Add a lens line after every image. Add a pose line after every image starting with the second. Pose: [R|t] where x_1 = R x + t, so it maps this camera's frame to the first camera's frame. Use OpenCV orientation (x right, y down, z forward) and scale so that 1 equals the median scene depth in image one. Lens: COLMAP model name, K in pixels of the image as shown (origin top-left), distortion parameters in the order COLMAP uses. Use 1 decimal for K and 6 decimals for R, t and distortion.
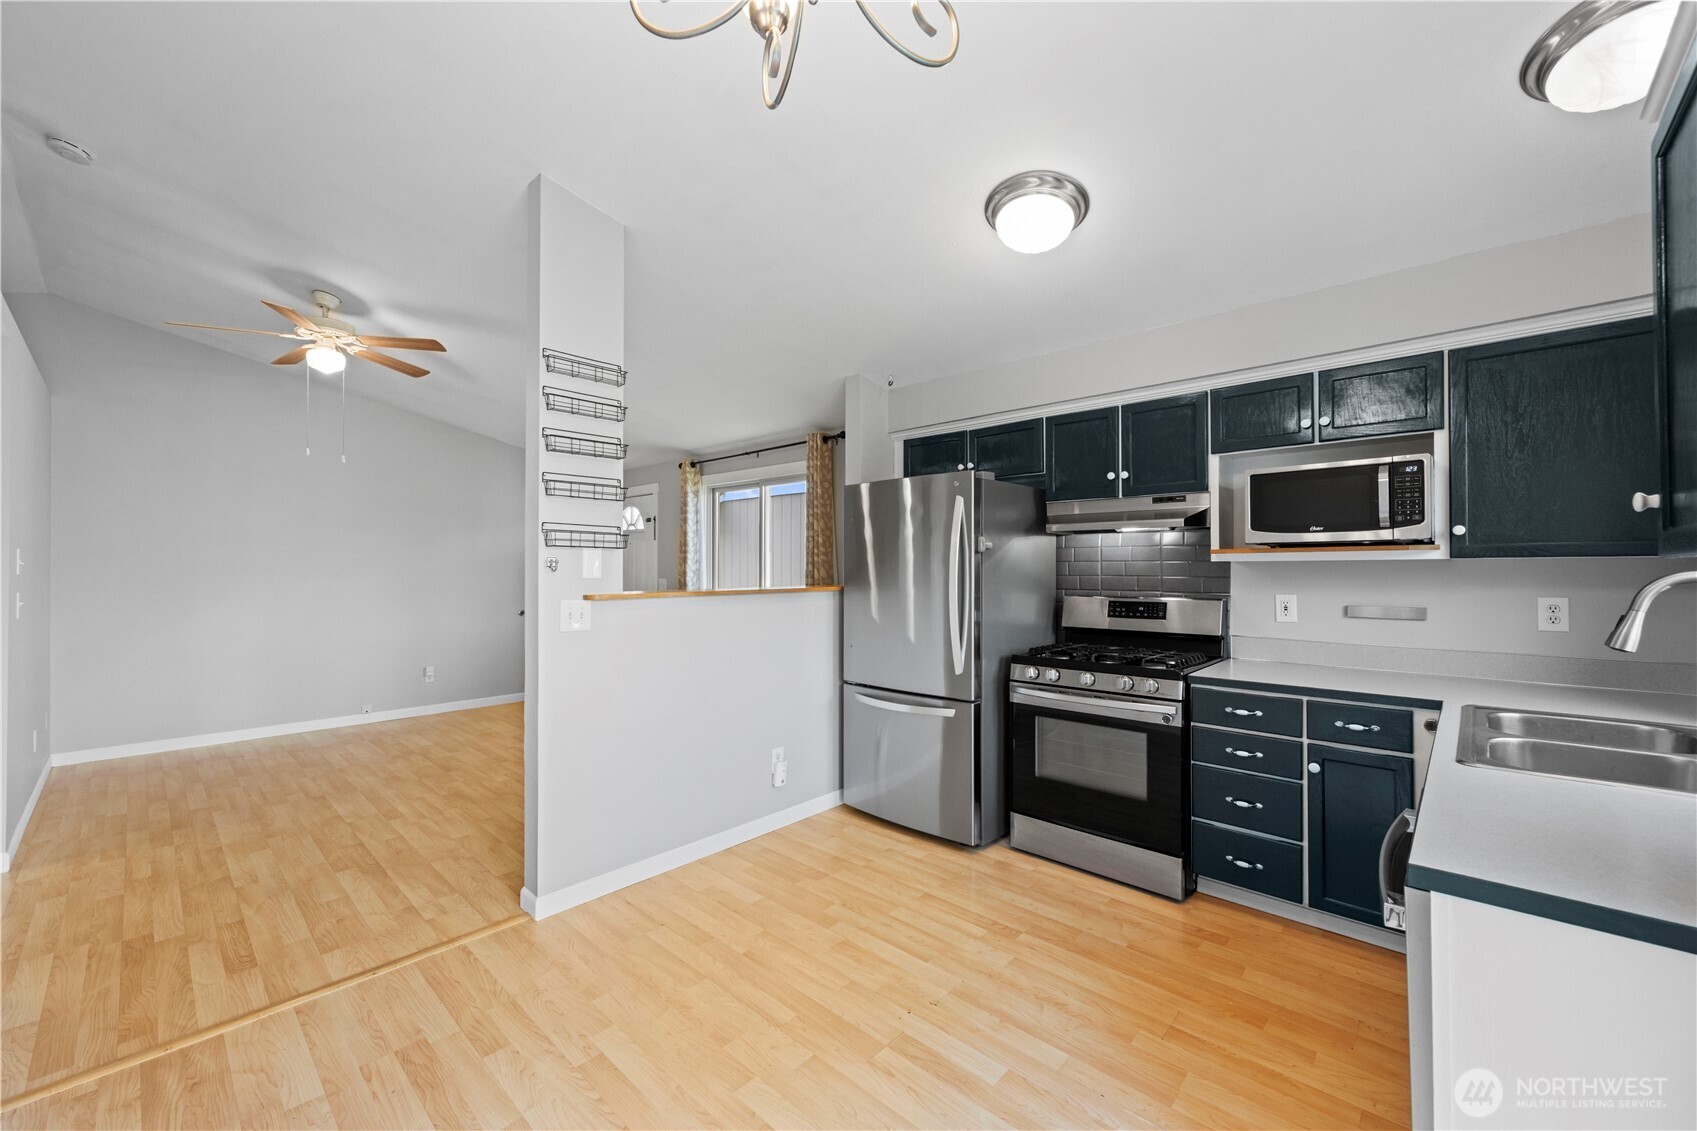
lens RADIAL K [[665.0, 0, 848.5], [0, 665.0, 565.5], [0, 0, 1]] dist [-0.001969, 0.000169]
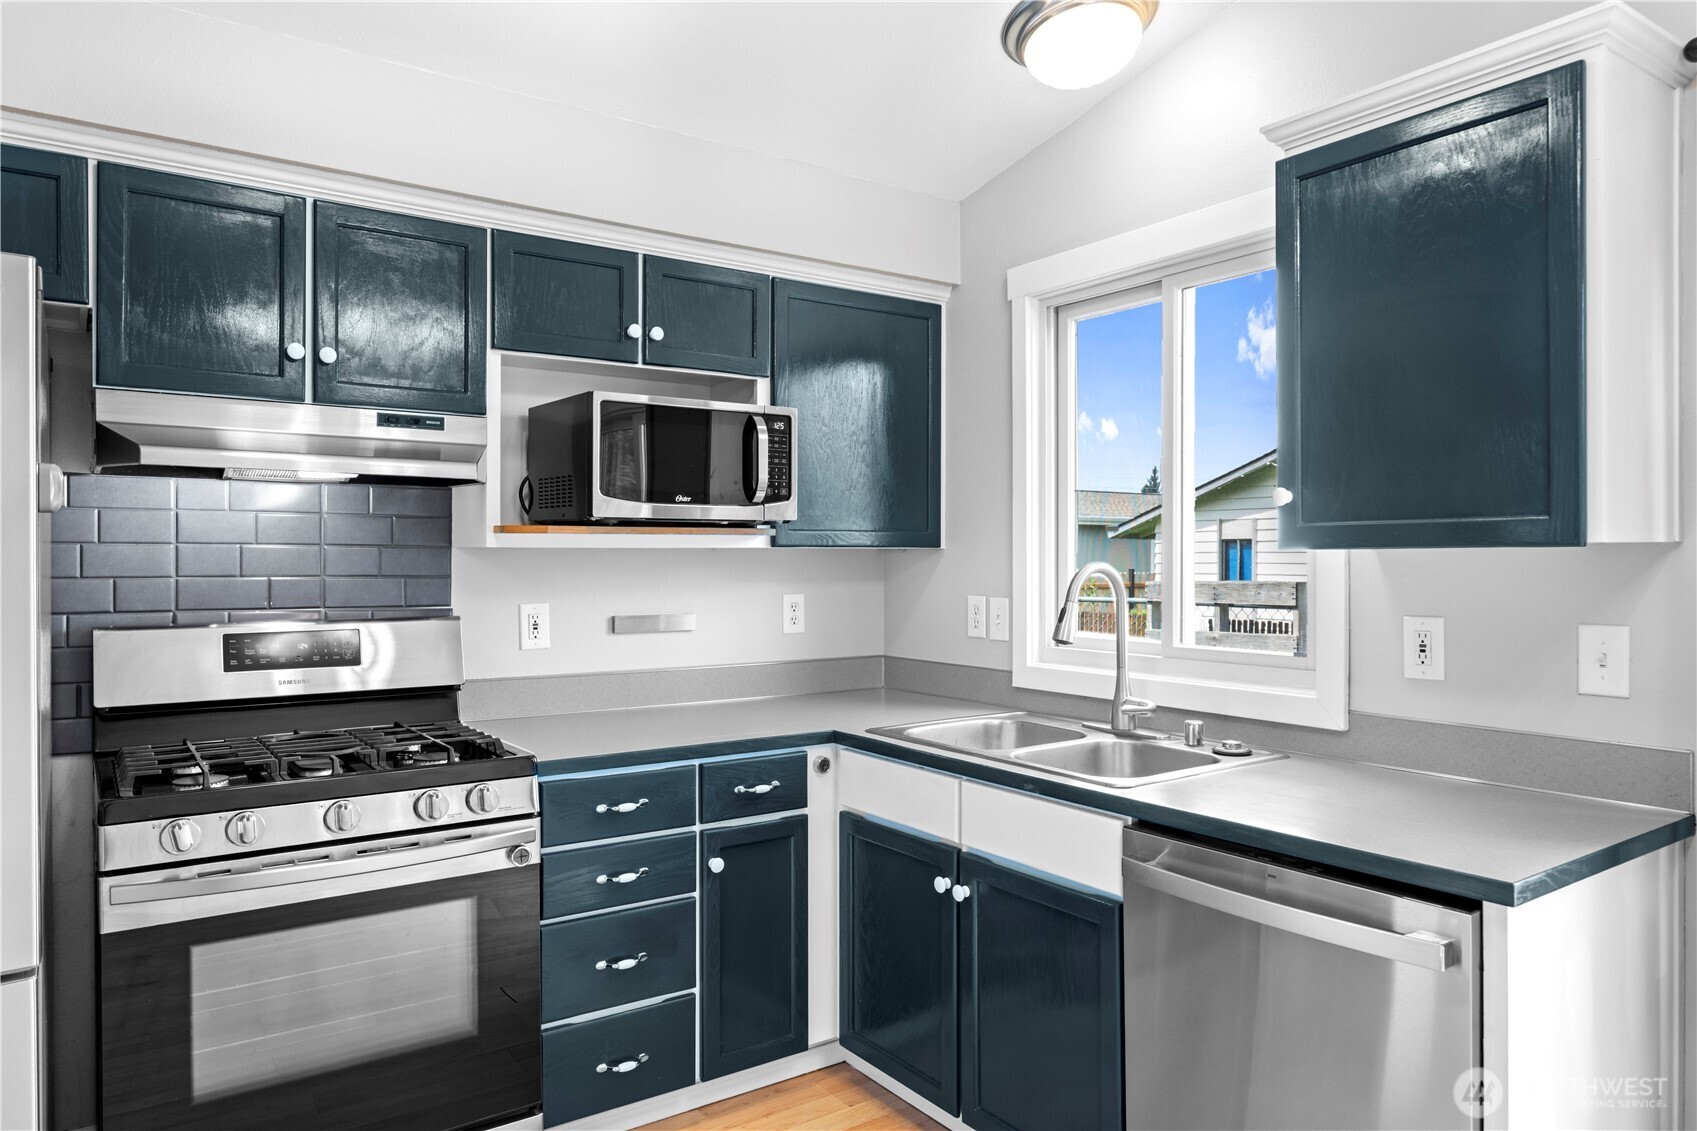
lens RADIAL K [[1110.0, 0, 842.7], [0, 1110.0, 565.7], [0, 0, 1]] dist [-0.001870, 0.000616]
pose [[0.206294, -0.003852, 0.978482, -0.268594], [-0.003780, 0.999982, 0.004733, 0.003500], [-0.978483, -0.004675, 0.206276, 0.516545]]
